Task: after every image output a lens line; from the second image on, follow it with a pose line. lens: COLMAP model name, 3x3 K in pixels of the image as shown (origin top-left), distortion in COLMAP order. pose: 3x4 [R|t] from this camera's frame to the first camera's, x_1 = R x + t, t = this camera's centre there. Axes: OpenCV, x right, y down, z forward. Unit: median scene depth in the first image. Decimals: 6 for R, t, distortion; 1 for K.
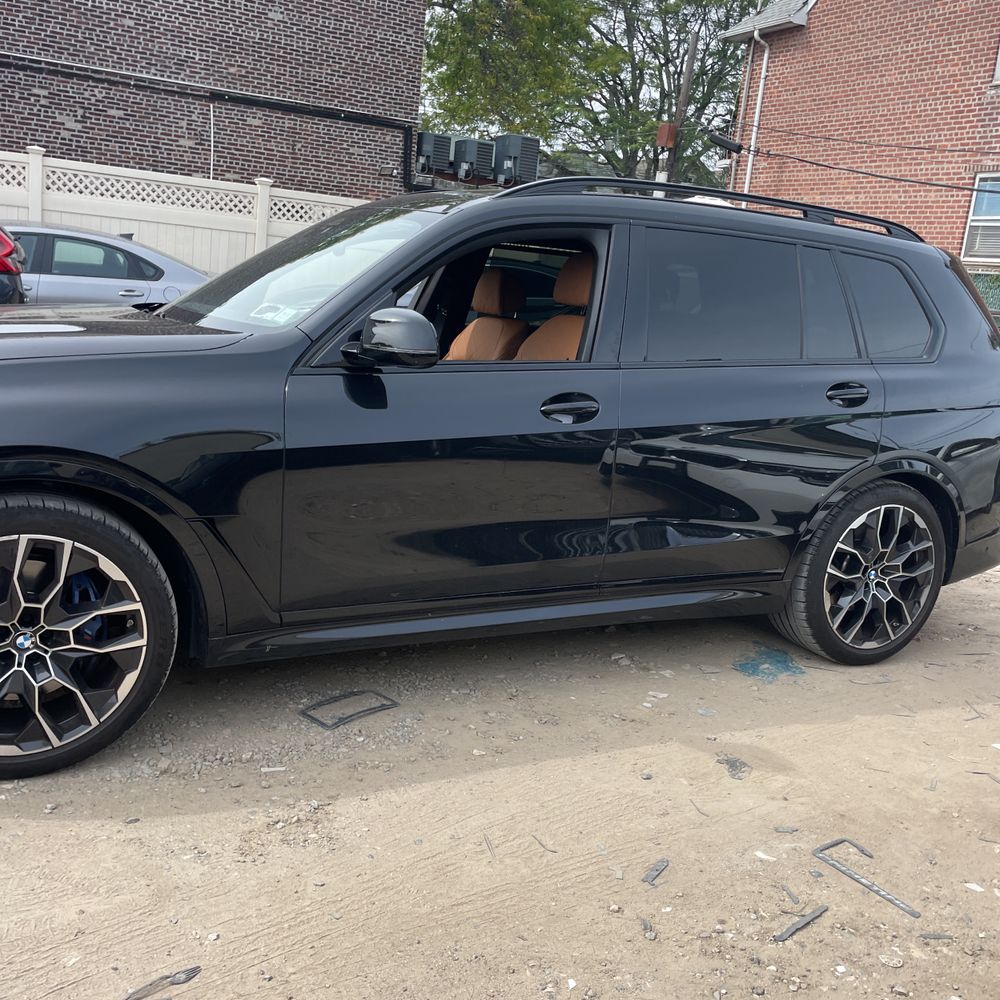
lens RADIAL K [[1011.4, 0, 483.5], [0, 1011.4, 494.4], [0, 0, 1]] dist [0.069749, -0.093927]
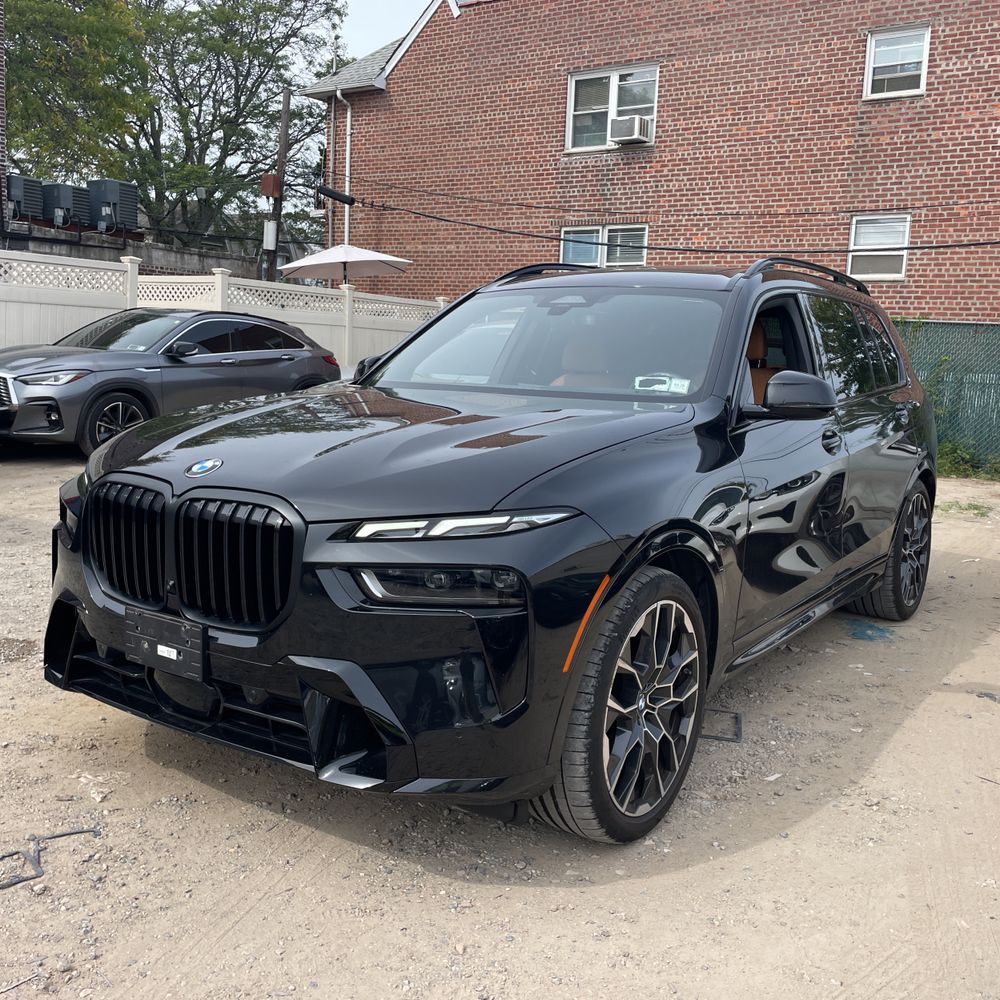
lens RADIAL K [[1013.7, 0, 505.7], [0, 1013.7, 485.2], [0, 0, 1]] dist [0.088094, -0.132138]
pose [[0.876381, -0.116789, 0.467244, -0.154142], [0.138505, 0.990286, -0.012261, -0.013375], [-0.461273, 0.075461, 0.884044, 0.014318]]
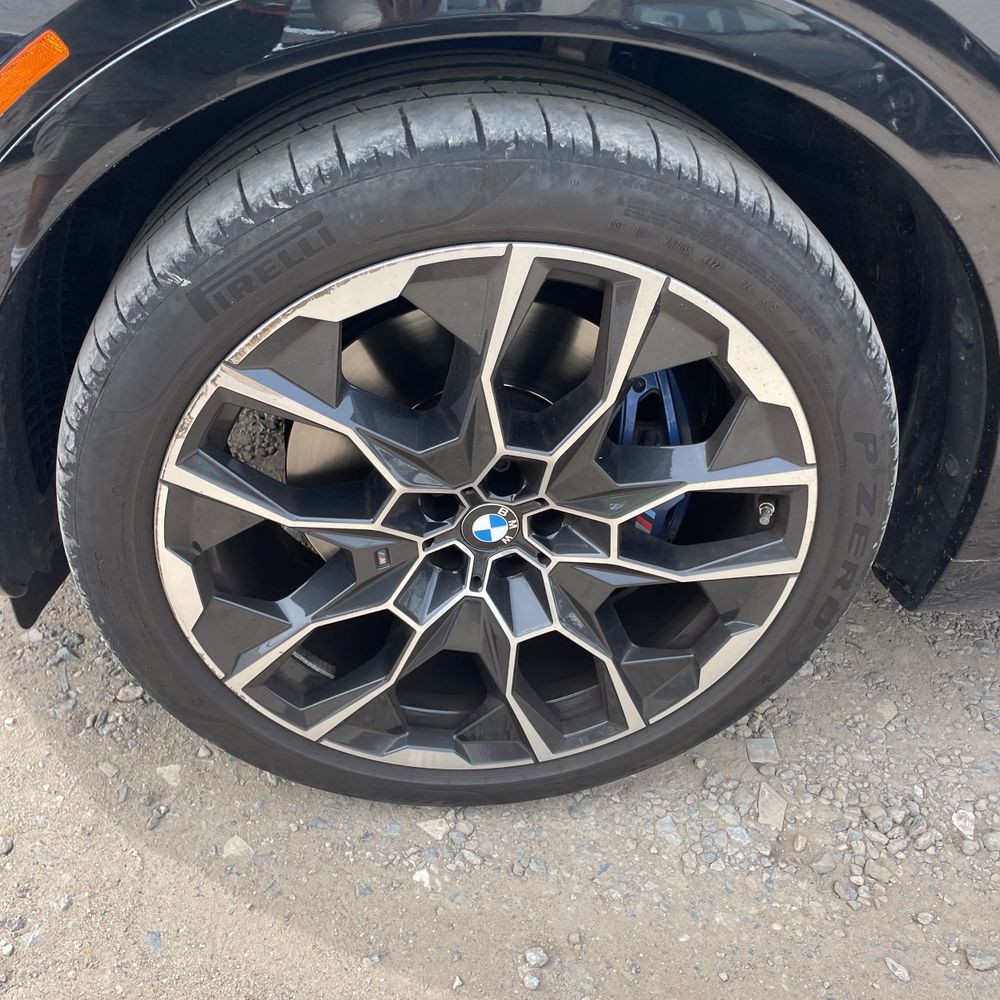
lens RADIAL K [[1058.8, 0, 496.5], [0, 1058.8, 532.6], [0, 0, 1]] dist [0.105158, -0.008512]
pose [[0.932797, 0.205927, -0.295778, -0.049069], [-0.071322, 0.909930, 0.408584, -0.001504], [0.353275, -0.360030, 0.863467, 0.098422]]
